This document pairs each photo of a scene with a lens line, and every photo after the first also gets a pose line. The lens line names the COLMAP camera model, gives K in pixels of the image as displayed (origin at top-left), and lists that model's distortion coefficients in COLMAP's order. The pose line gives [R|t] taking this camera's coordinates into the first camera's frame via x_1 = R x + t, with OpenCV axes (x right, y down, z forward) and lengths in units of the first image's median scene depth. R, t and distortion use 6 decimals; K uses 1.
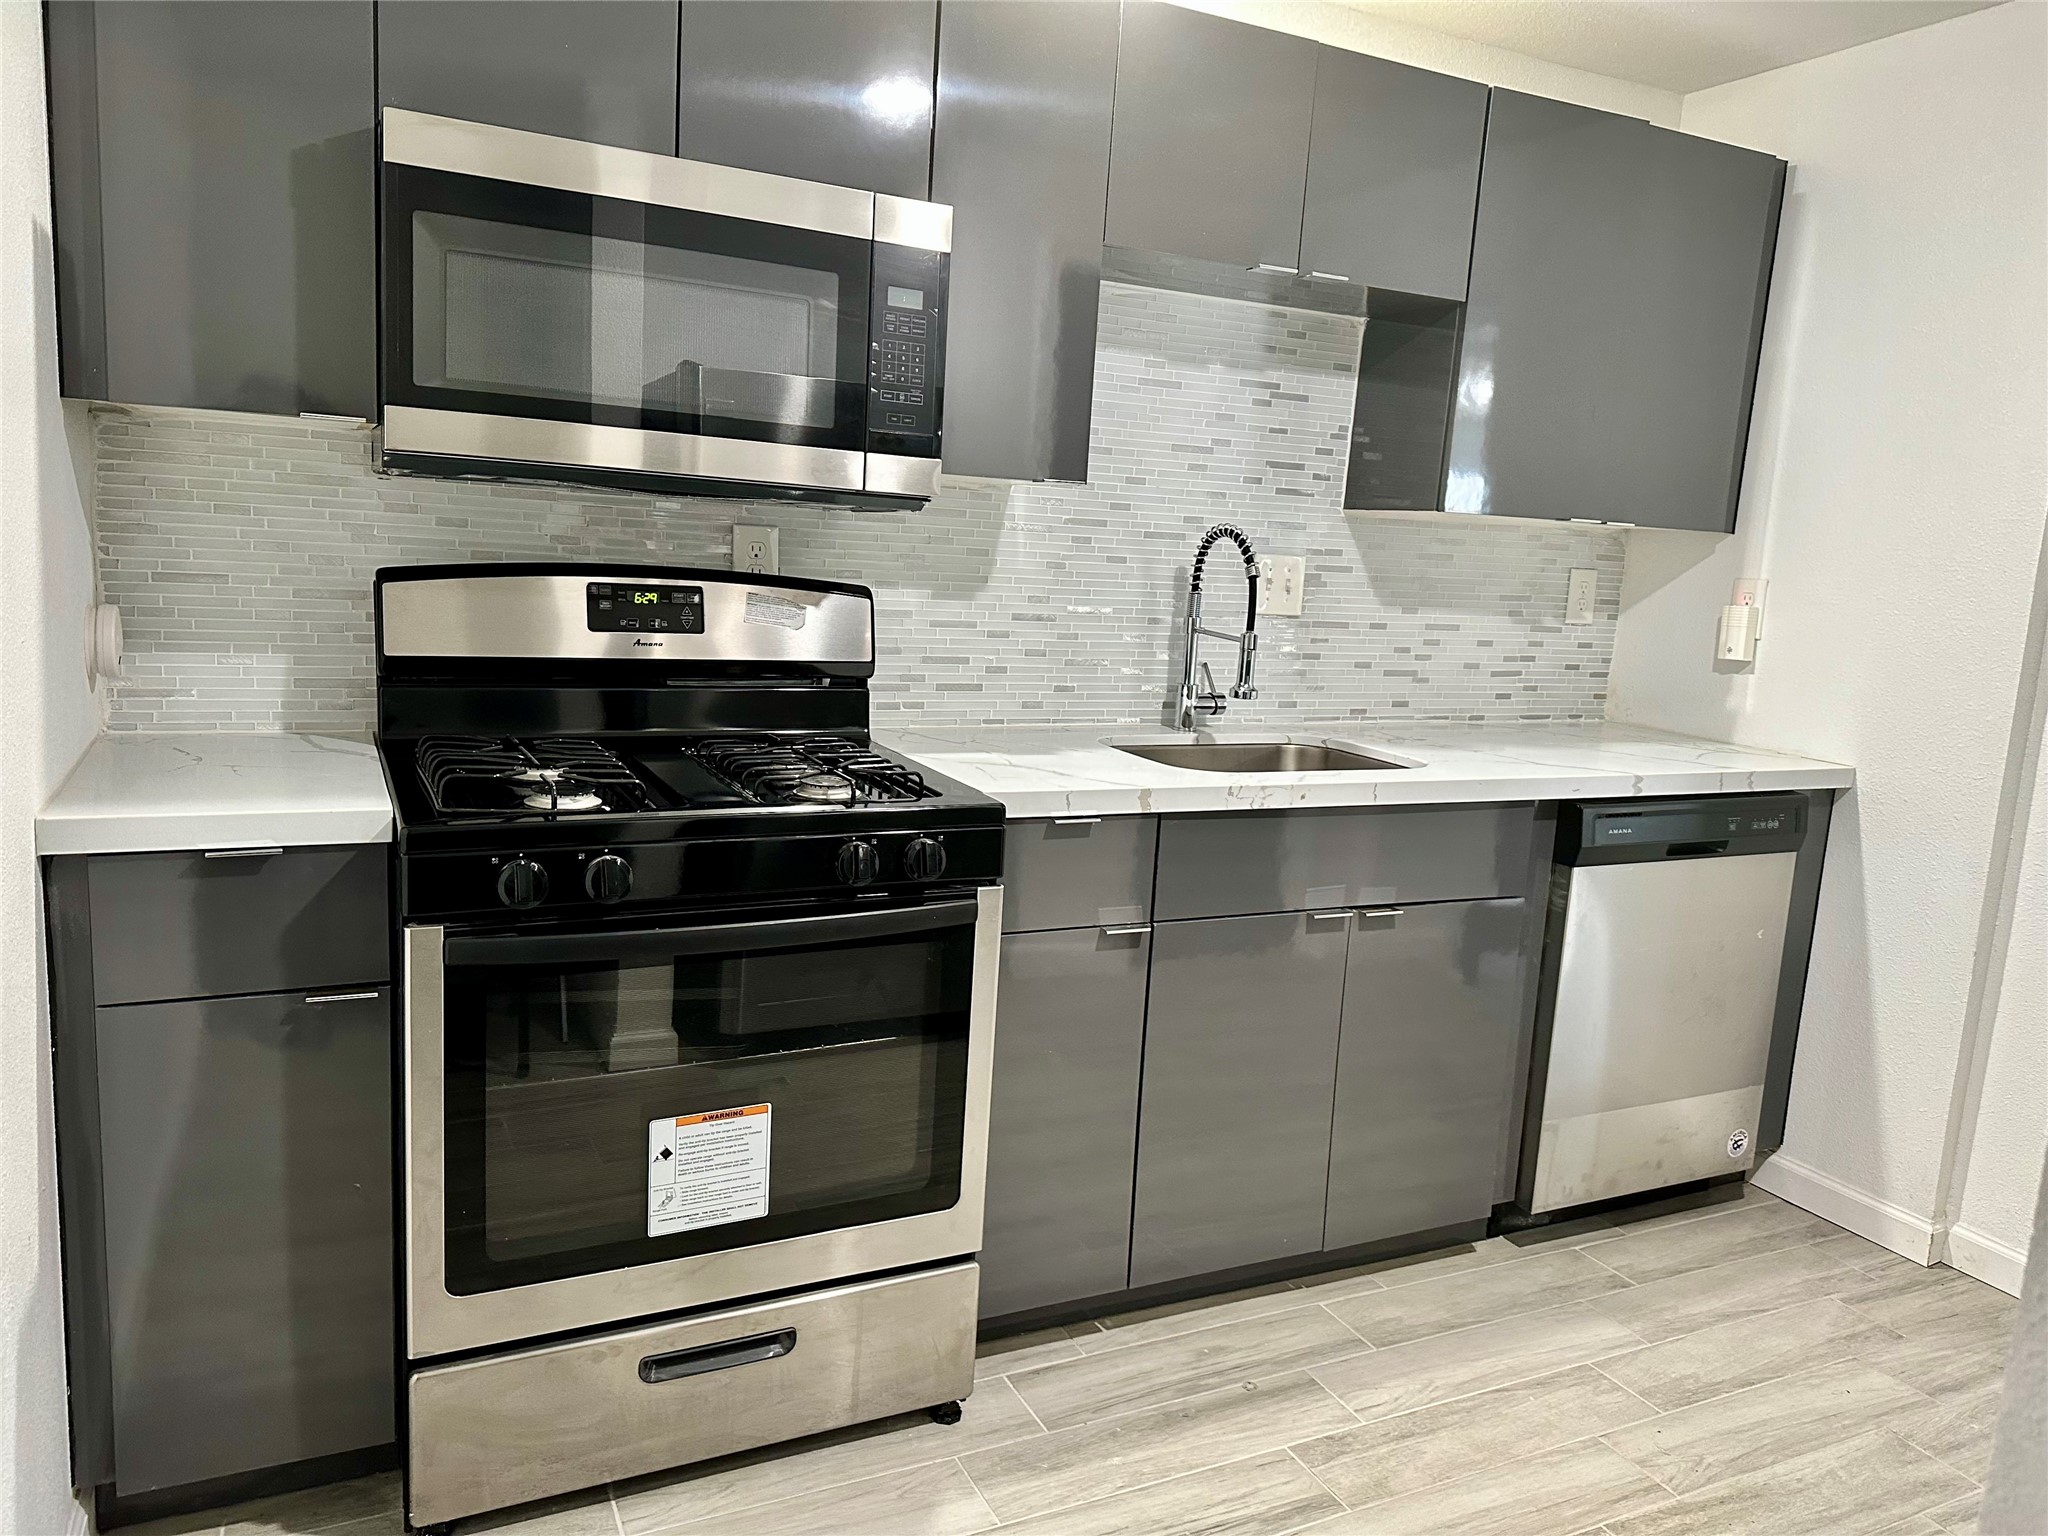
lens RADIAL K [[1435.2, 0, 1037.4], [0, 1435.2, 748.3], [0, 0, 1]] dist [0.060986, -0.079210]
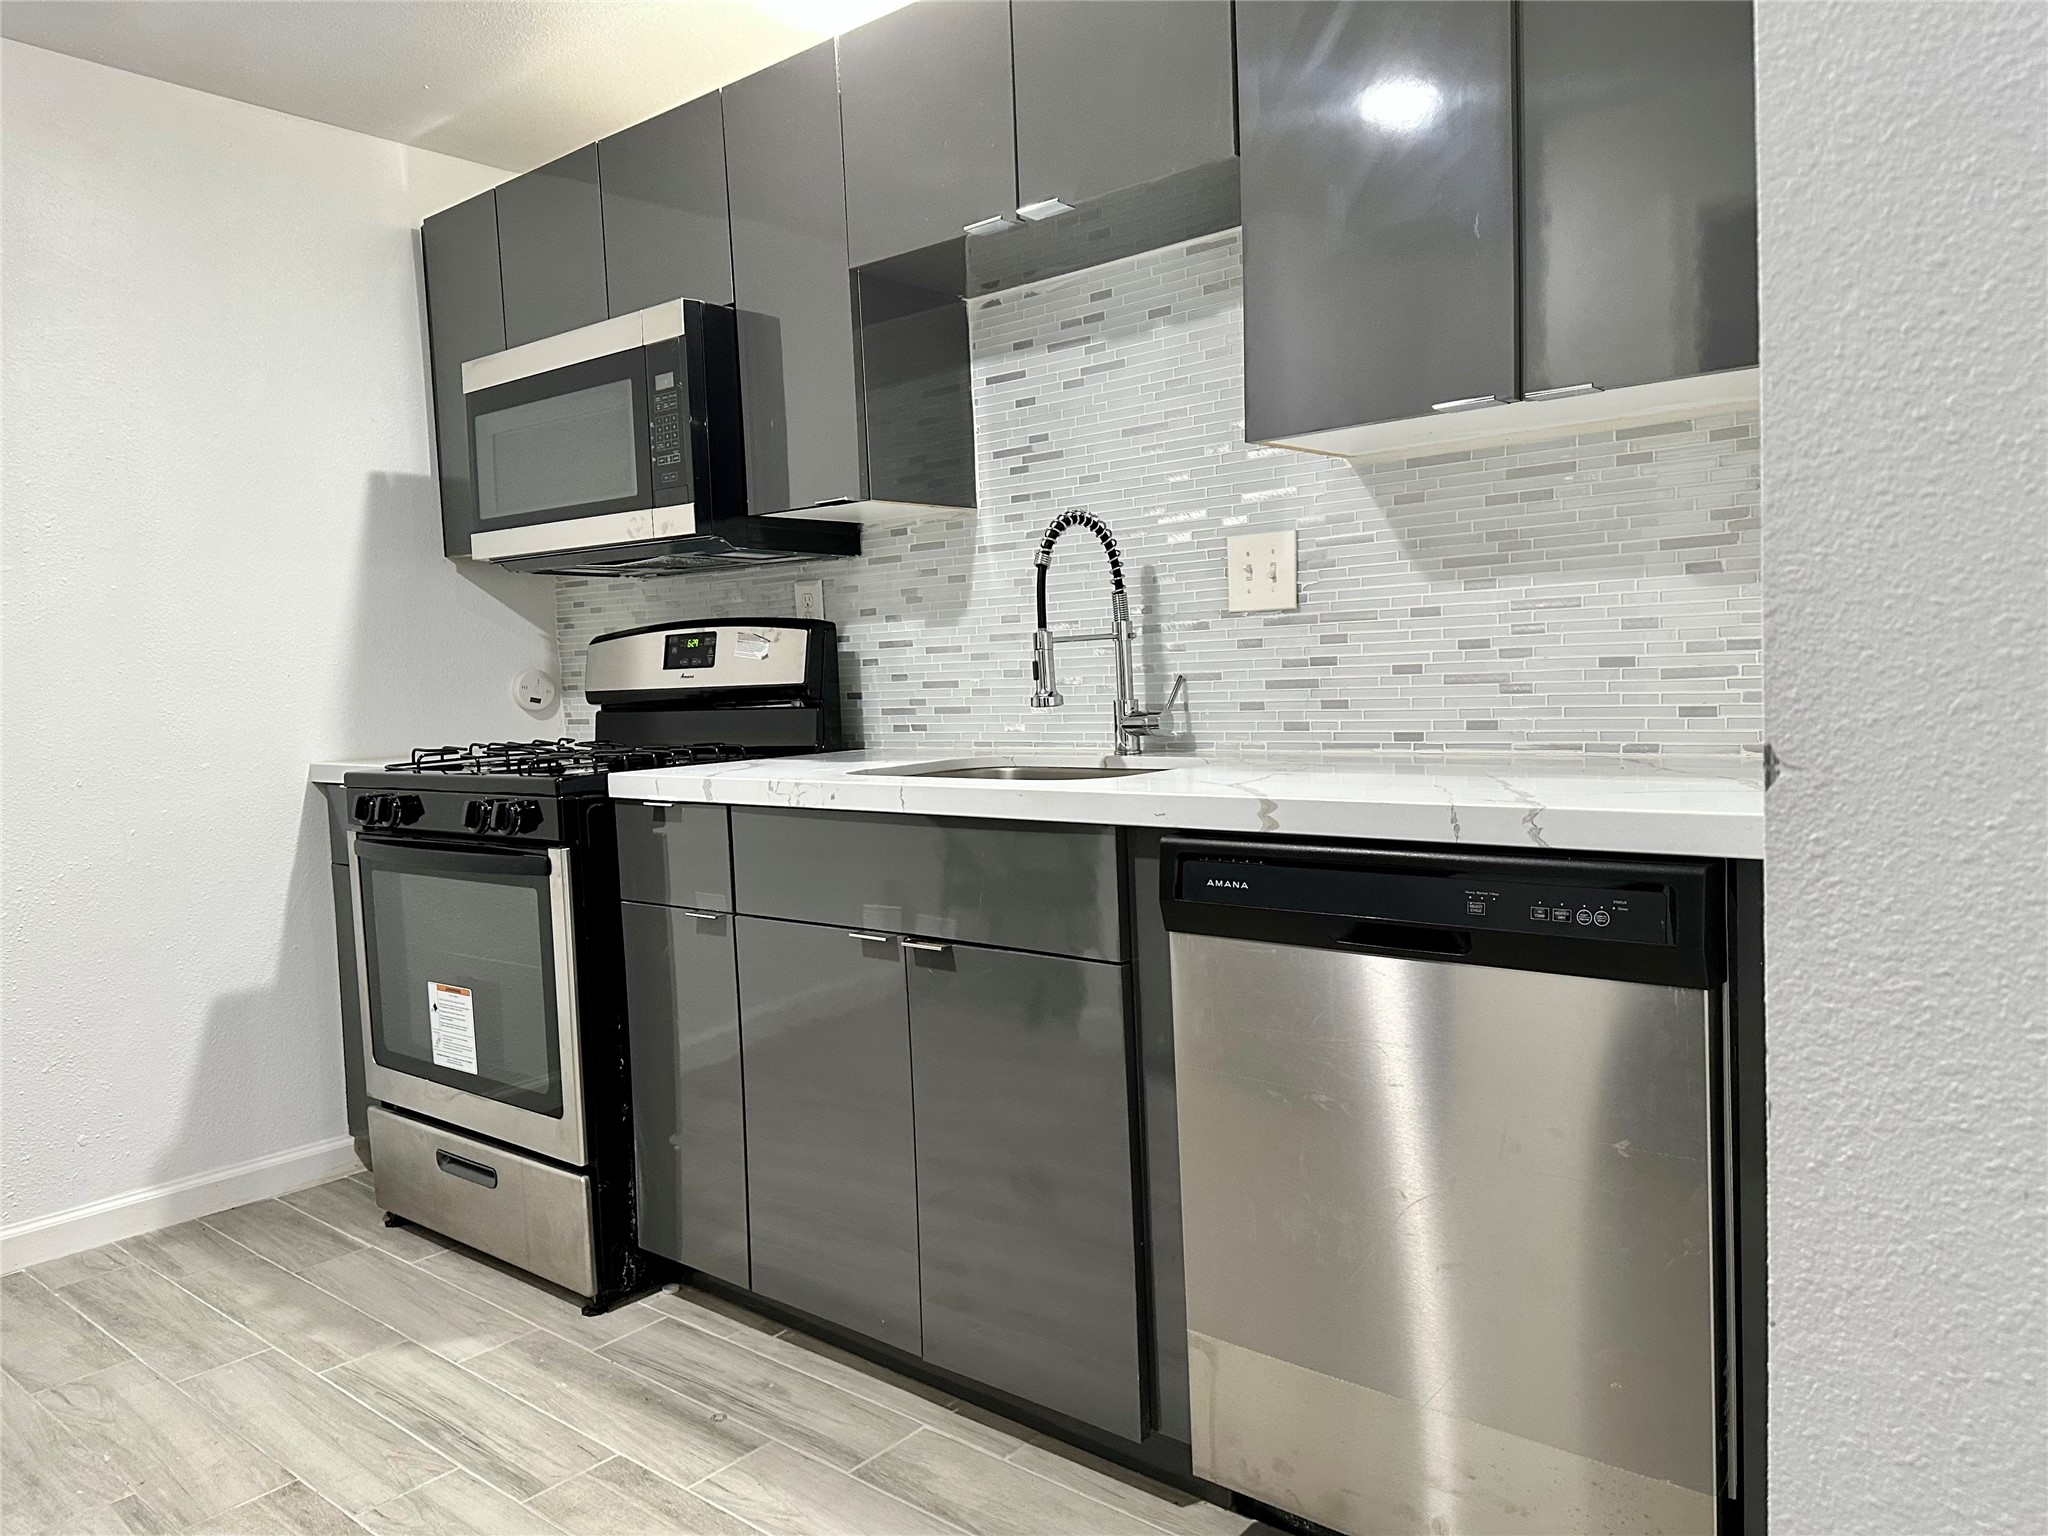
lens RADIAL K [[1435.2, 0, 1027.7], [0, 1435.2, 751.4], [0, 0, 1]] dist [0.060986, -0.079210]
pose [[0.401565, -0.019328, -0.915627, 0.928320], [-0.074130, 0.995811, -0.053532, 0.038622], [0.912825, 0.089371, 0.398450, 0.651965]]
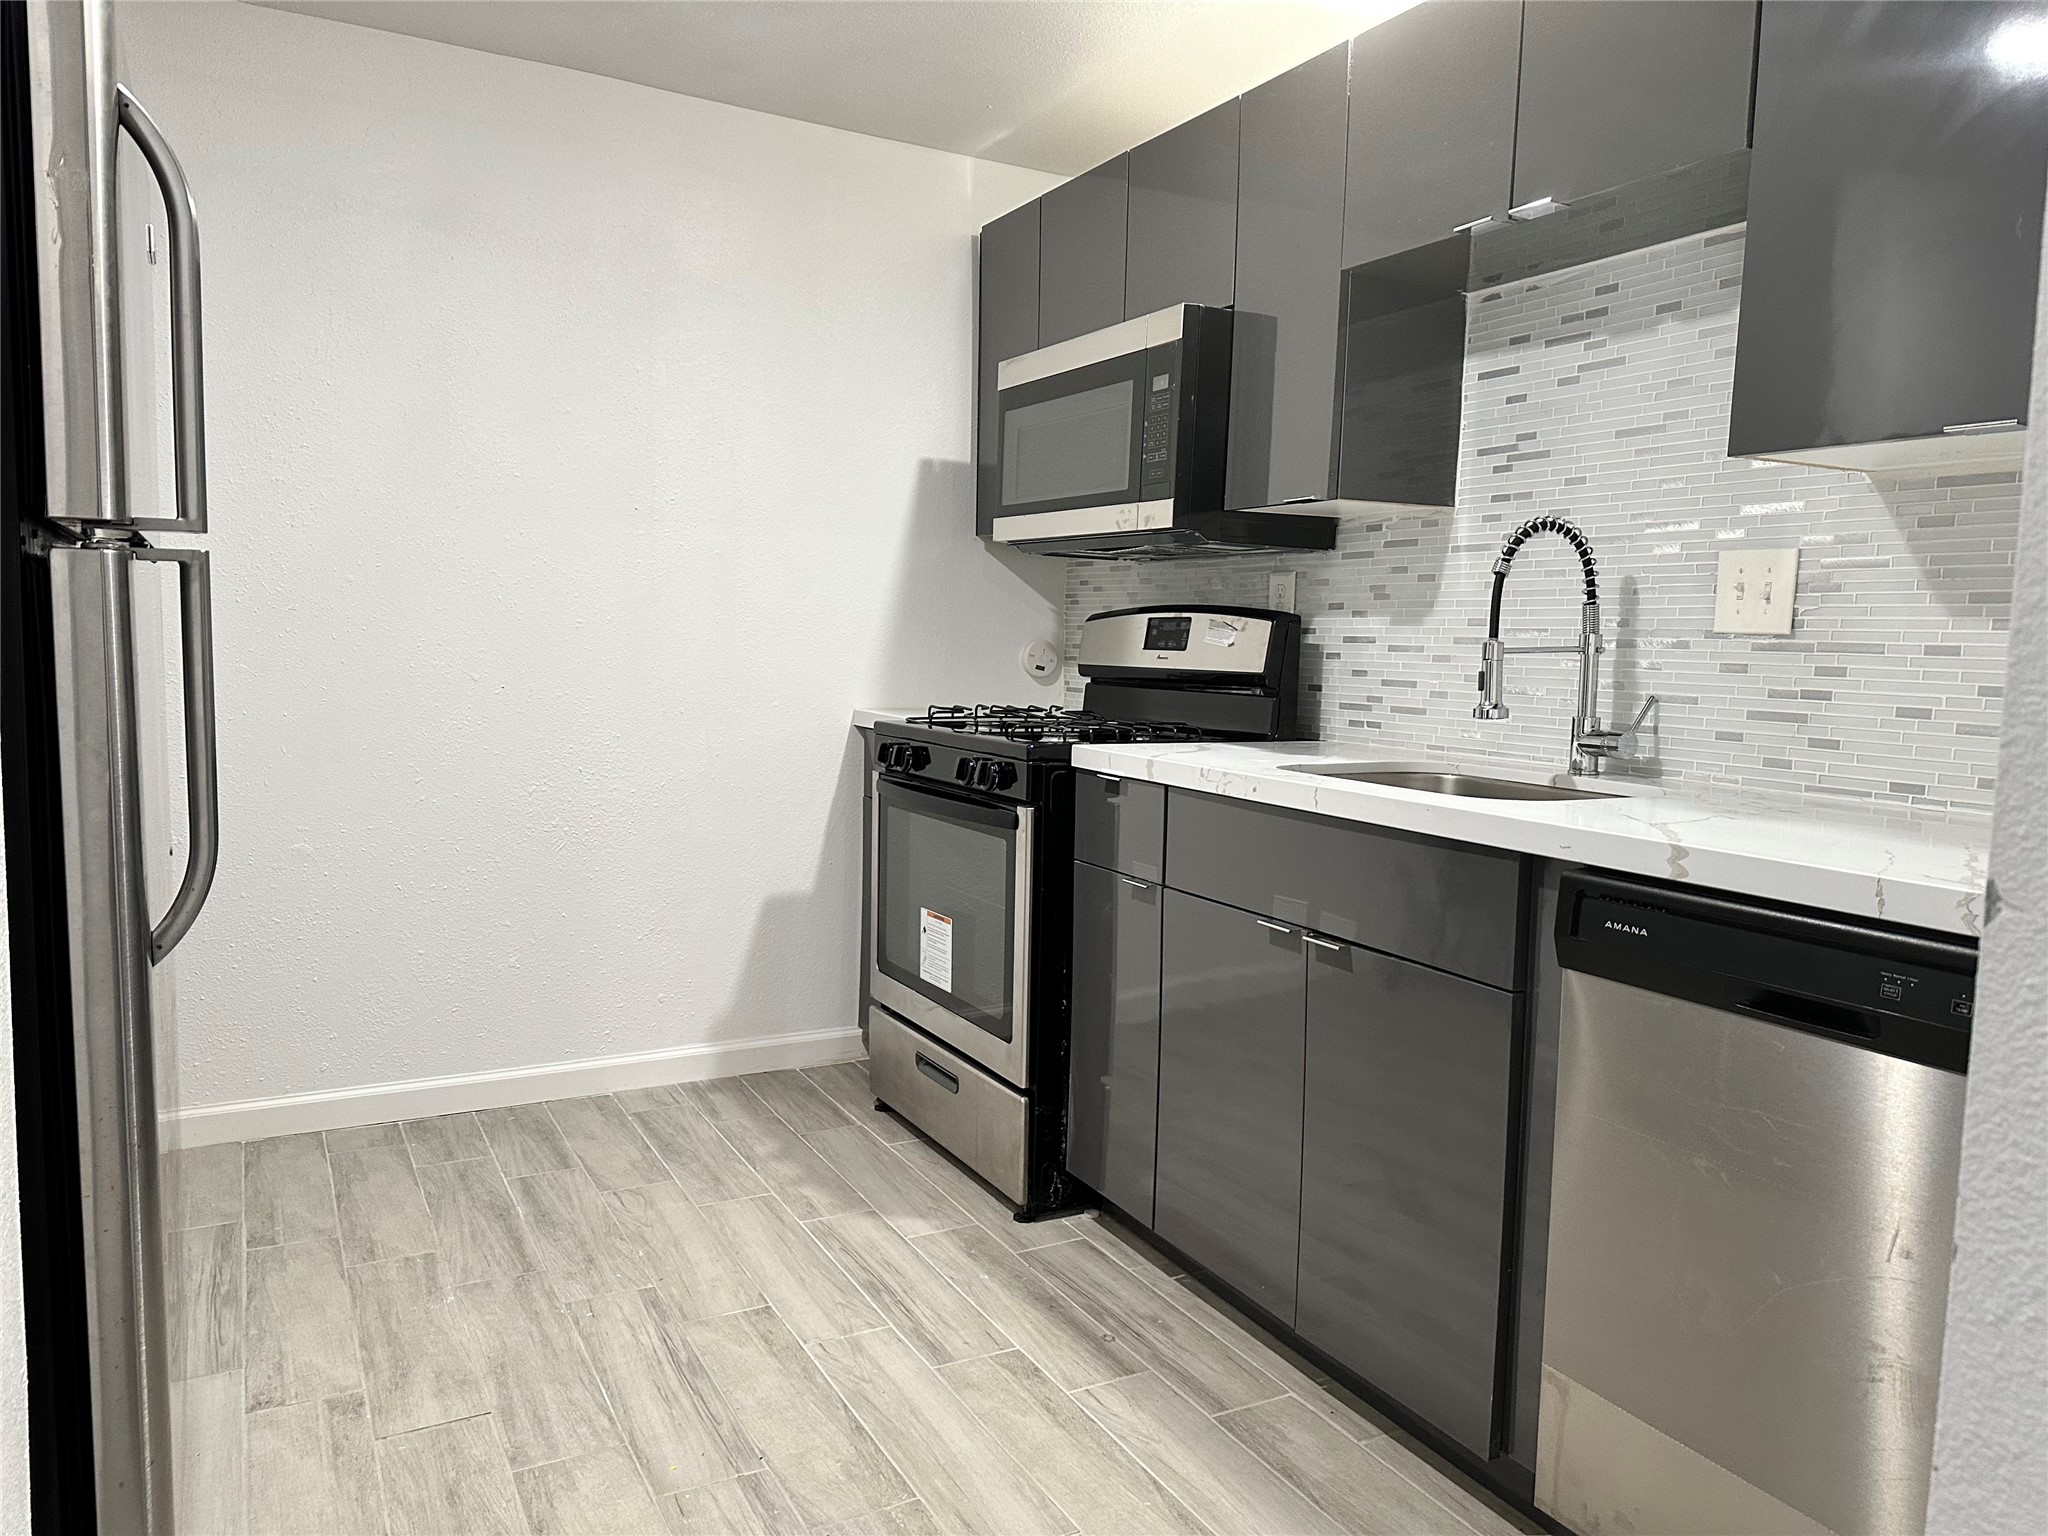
lens RADIAL K [[1435.2, 0, 1016.6], [0, 1435.2, 768.5], [0, 0, 1]] dist [0.060986, -0.079210]
pose [[0.032331, 0.036834, -0.998798, 0.986047], [-0.171019, 0.984787, 0.030781, 0.015390], [0.984737, 0.169818, 0.038139, 0.700648]]
